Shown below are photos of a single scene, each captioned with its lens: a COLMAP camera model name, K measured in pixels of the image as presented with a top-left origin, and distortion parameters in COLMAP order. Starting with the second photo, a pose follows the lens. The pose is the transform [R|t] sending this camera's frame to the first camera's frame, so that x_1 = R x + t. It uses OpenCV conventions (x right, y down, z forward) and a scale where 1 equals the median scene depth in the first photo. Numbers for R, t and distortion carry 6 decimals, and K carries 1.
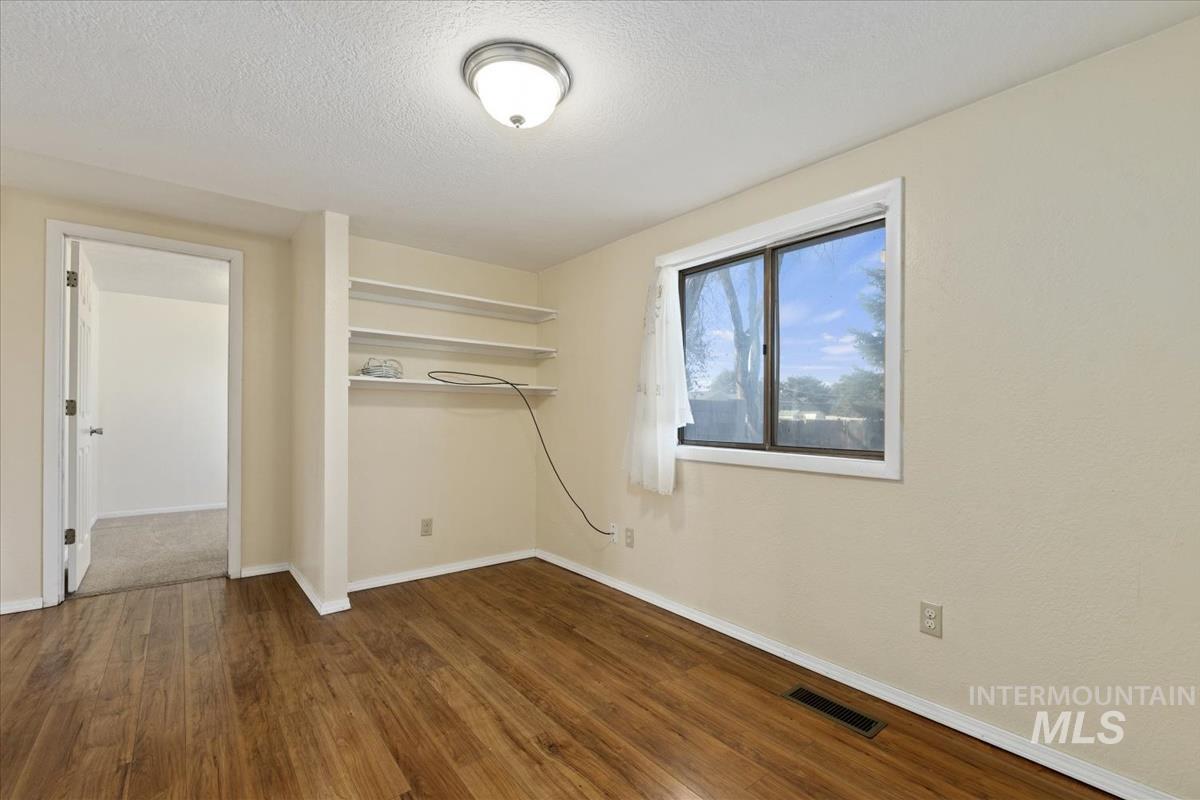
lens RADIAL K [[517.6, 0, 603.9], [0, 517.6, 407.5], [0, 0, 1]] dist [0.002004, -0.000286]
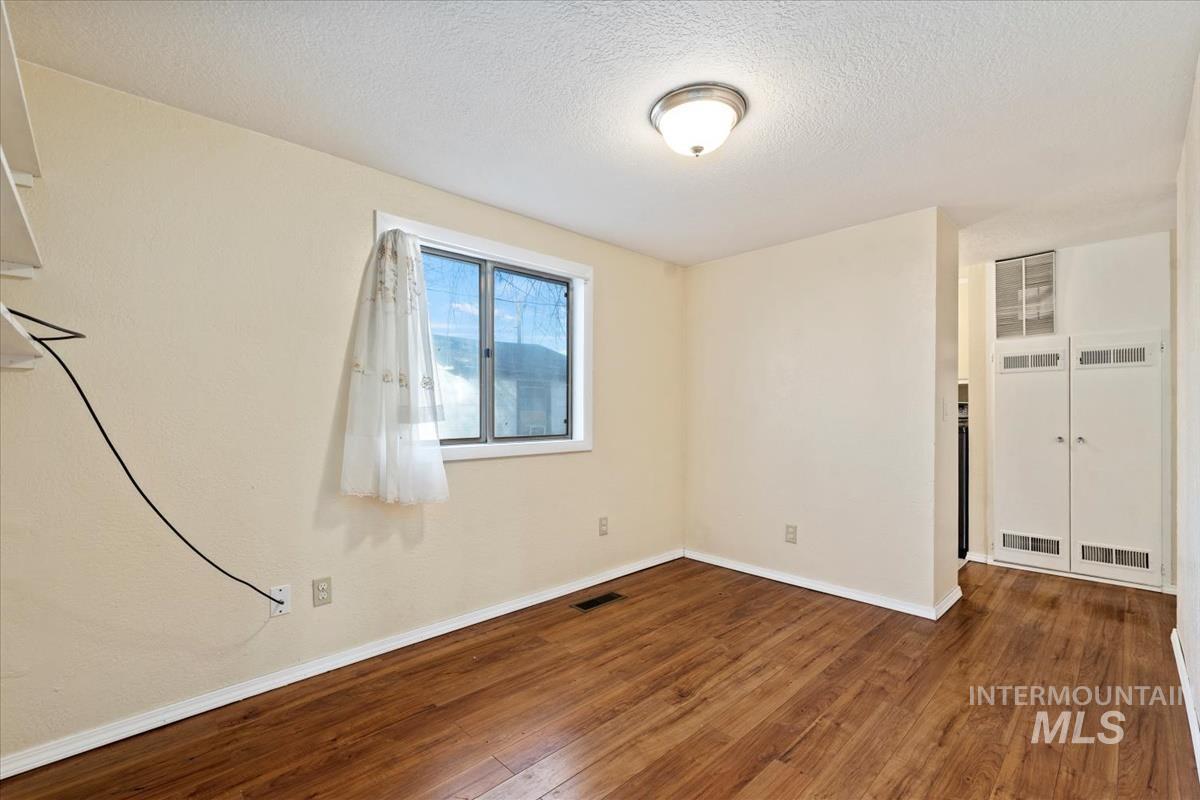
lens RADIAL K [[517.6, 0, 603.9], [0, 517.6, 407.5], [0, 0, 1]] dist [0.002004, -0.000286]
pose [[-0.093336, -0.000831, 0.995634, -1.014408], [-0.013560, 0.999908, -0.000437, 0.002877], [-0.995542, -0.013542, -0.093339, 1.048917]]
